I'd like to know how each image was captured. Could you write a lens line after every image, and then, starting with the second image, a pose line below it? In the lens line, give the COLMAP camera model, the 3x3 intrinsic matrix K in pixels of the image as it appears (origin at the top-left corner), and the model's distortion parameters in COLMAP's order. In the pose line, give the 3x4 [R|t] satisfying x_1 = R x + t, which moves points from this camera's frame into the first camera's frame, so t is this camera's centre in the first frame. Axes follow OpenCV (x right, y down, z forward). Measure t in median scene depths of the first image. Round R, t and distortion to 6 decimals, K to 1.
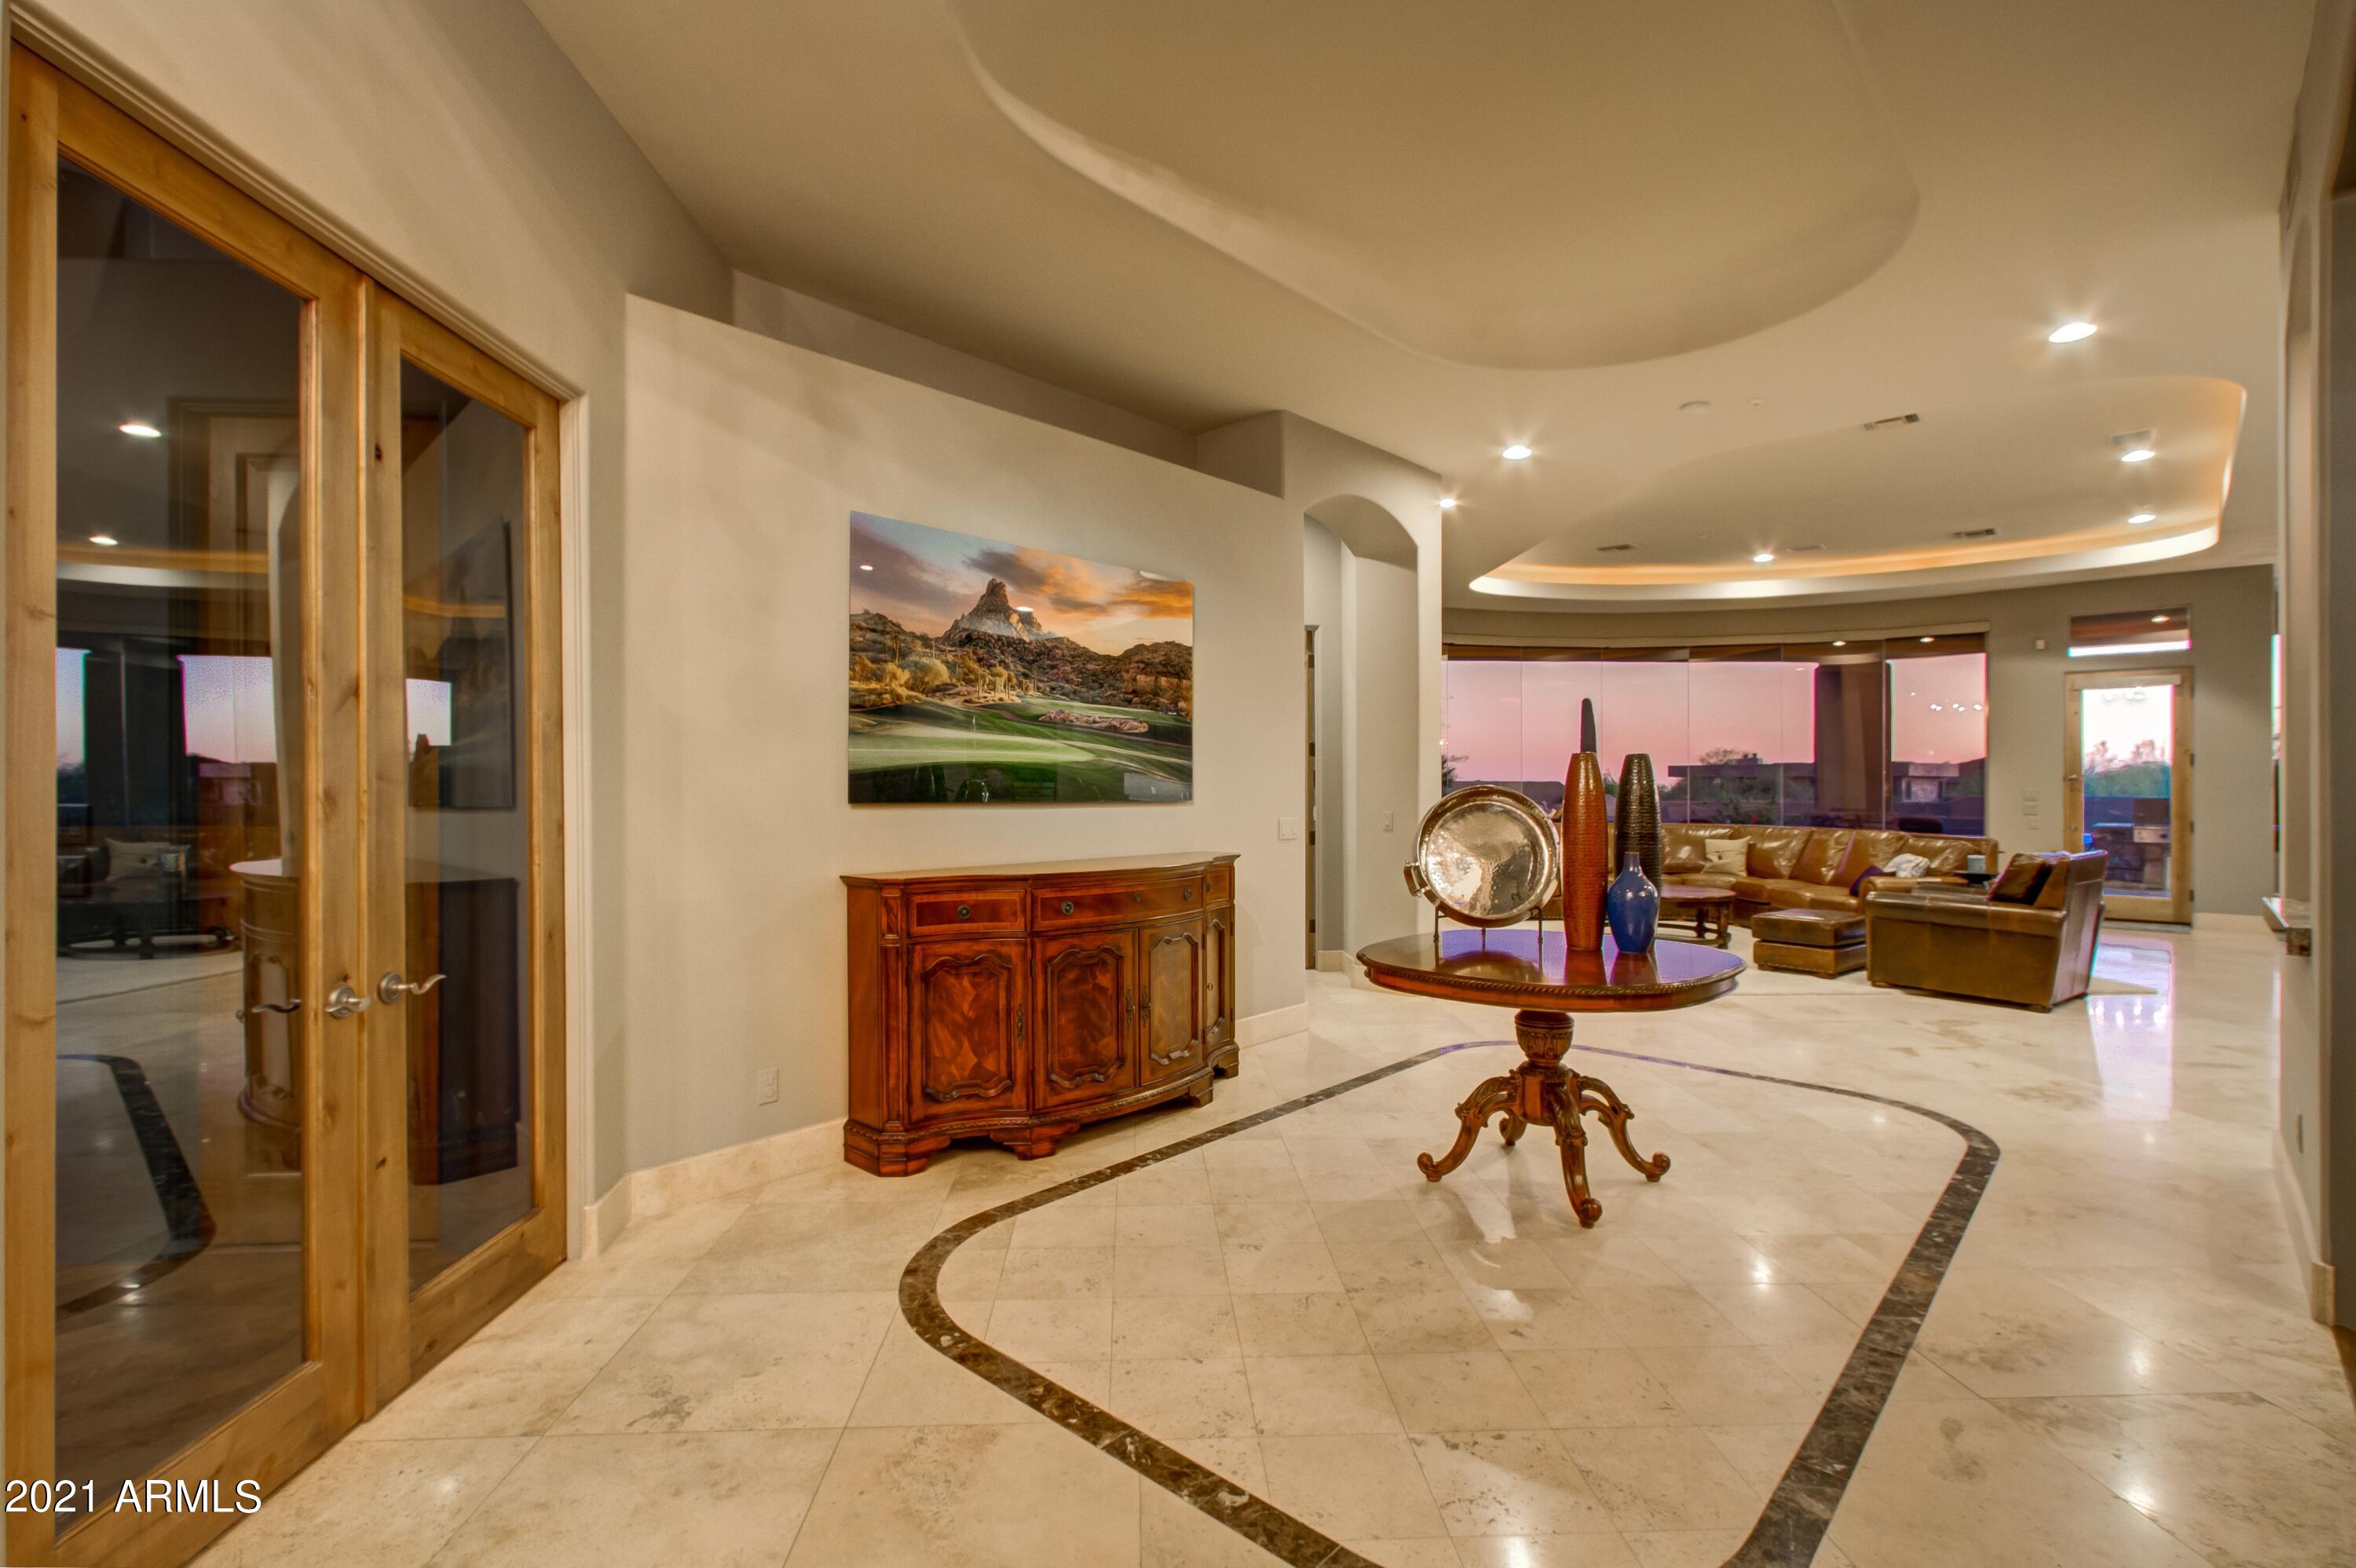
lens RADIAL K [[1090.4, 0, 1178.0], [0, 1090.4, 784.0], [0, 0, 1]] dist [0.000449, 0.000009]
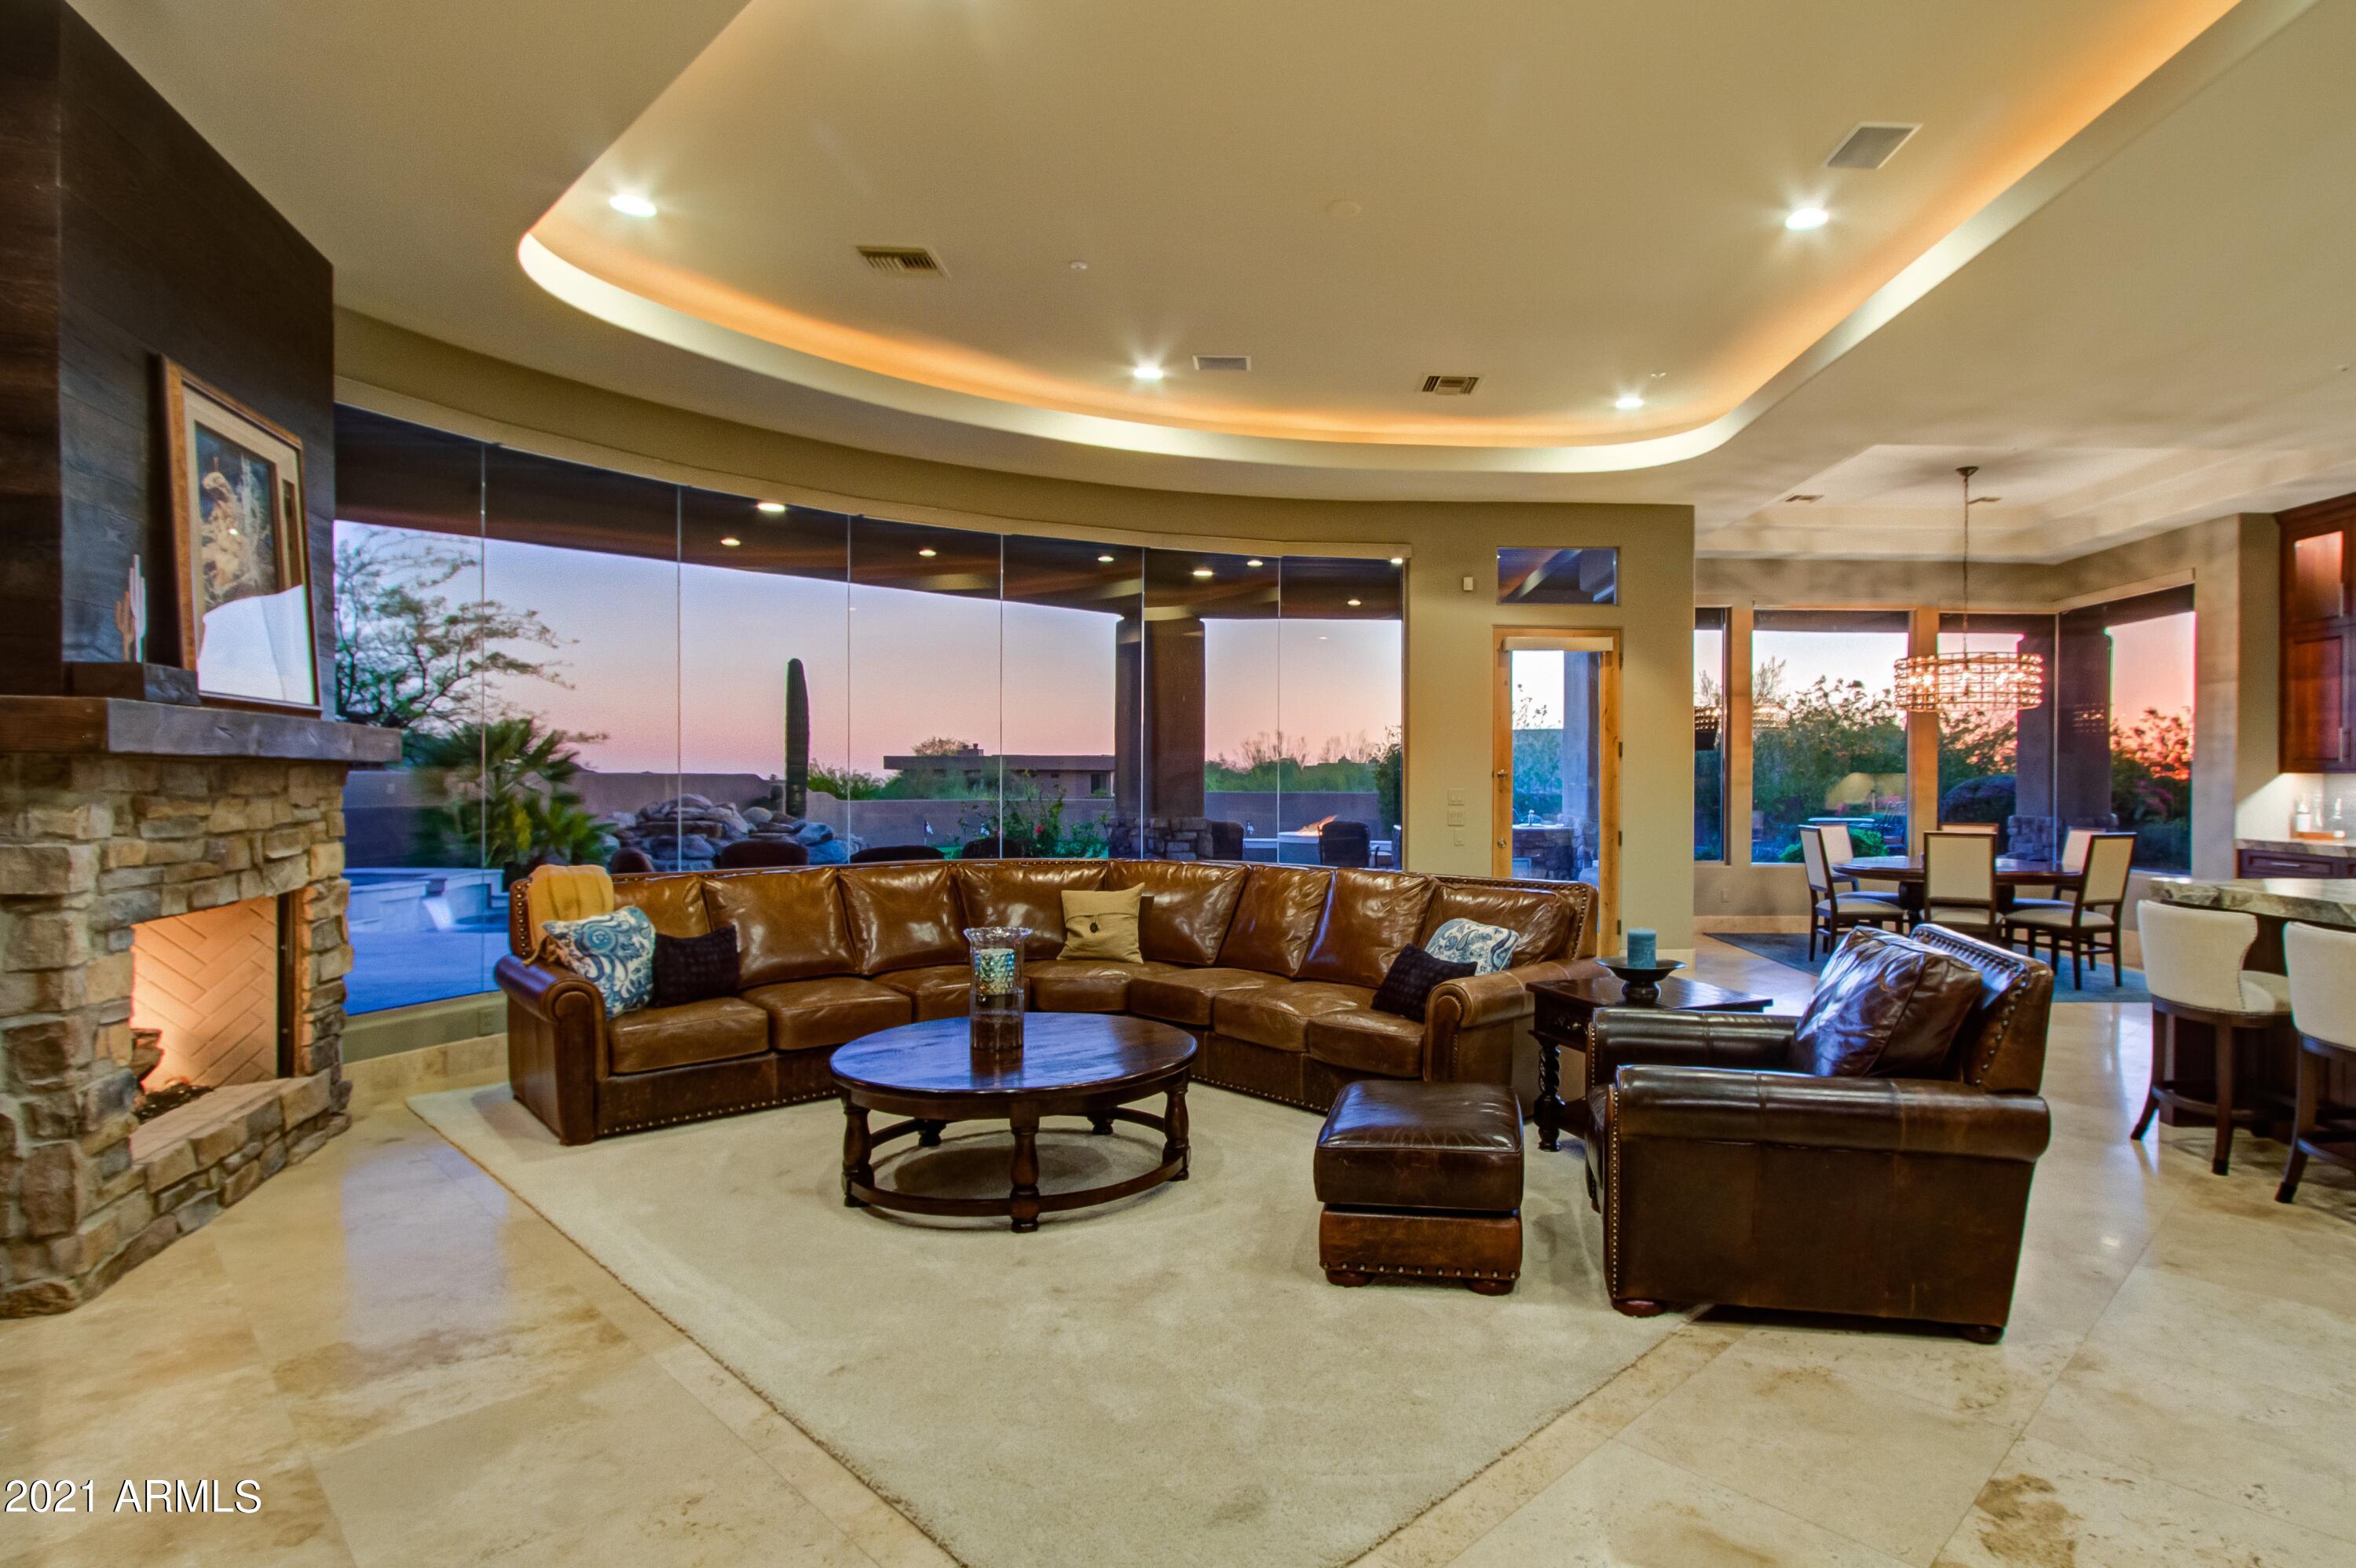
lens RADIAL K [[1090.4, 0, 1178.0], [0, 1090.4, 784.0], [0, 0, 1]] dist [0.000449, 0.000009]
pose [[0.755956, -0.003877, 0.654611, 0.189575], [-0.000959, 0.999975, 0.007030, -0.004329], [-0.654622, -0.005942, 0.755933, 0.583840]]
